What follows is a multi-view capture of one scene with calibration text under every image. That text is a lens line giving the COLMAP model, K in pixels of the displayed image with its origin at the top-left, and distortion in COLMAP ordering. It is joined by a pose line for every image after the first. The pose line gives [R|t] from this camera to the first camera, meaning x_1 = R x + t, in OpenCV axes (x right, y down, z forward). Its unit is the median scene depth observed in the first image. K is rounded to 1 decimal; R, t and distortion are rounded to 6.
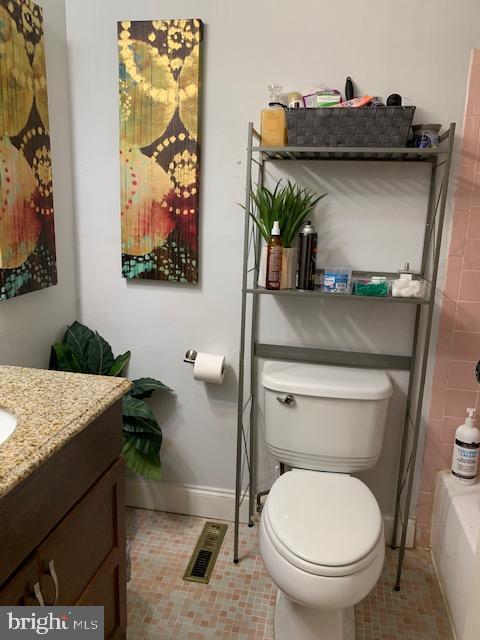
lens RADIAL K [[487.5, 0, 239.1], [0, 487.5, 318.6], [0, 0, 1]] dist [0.040207, -0.059325]
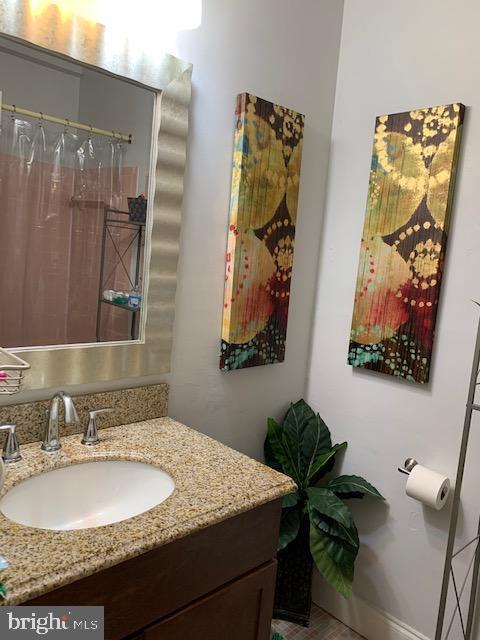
lens RADIAL K [[487.5, 0, 241.5], [0, 487.5, 316.2], [0, 0, 1]] dist [0.040207, -0.059325]
pose [[0.816825, 0.099650, -0.568214, 0.139962], [-0.178400, 0.980320, -0.084534, -0.062994], [0.548608, 0.170419, 0.818527, 0.083112]]
